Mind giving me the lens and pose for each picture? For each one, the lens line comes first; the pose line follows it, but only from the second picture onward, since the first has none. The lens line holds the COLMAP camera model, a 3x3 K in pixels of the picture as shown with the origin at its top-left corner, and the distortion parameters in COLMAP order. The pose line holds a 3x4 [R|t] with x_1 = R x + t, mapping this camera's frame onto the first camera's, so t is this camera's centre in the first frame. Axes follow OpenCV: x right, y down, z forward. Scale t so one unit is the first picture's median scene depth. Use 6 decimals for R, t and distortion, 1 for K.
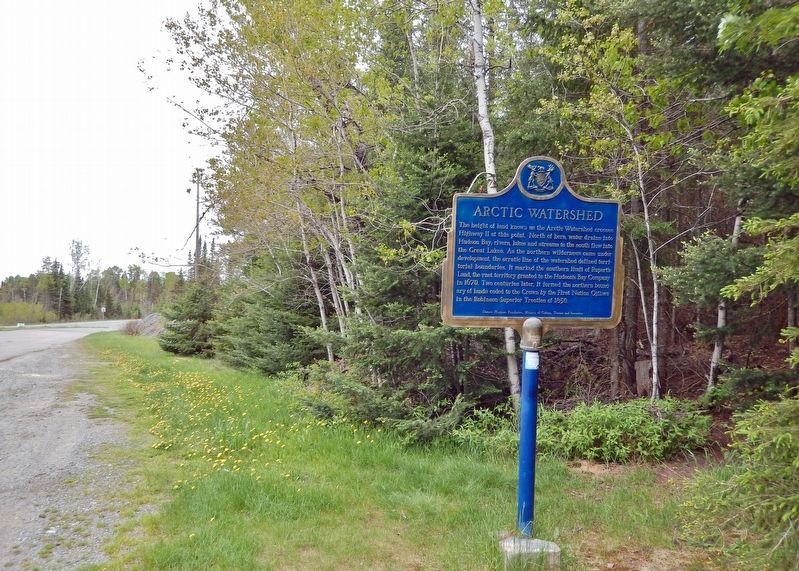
lens RADIAL K [[519.0, 0, 399.8], [0, 519.0, 285.5], [0, 0, 1]] dist [-0.003667, -0.000061]
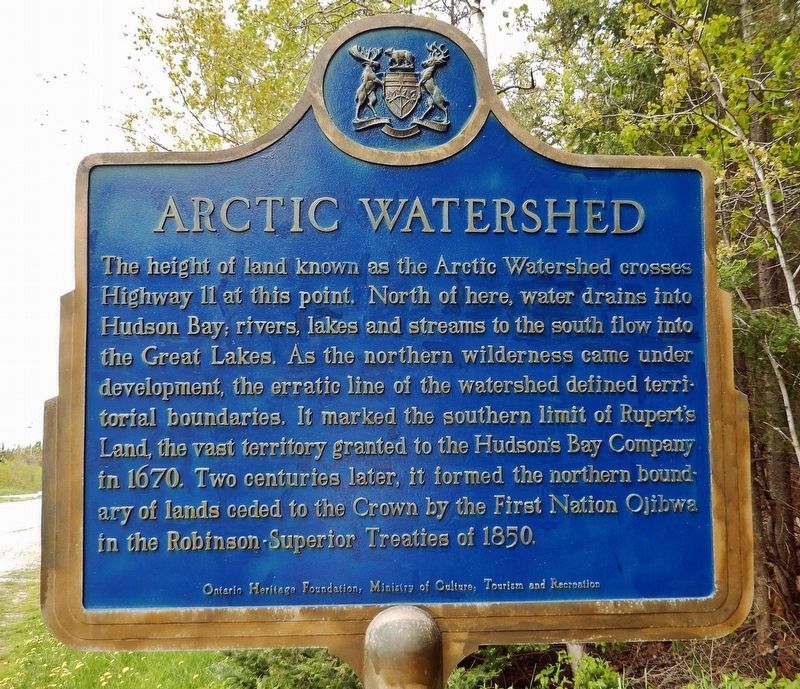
lens RADIAL K [[672.3, 0, 398.7], [0, 672.3, 343.0], [0, 0, 1]] dist [0.006659, -0.002716]
pose [[0.996021, -0.039816, -0.079724, 0.289090], [0.027958, 0.989083, -0.144683, -0.020009], [0.084614, 0.141878, 0.986261, 0.651241]]
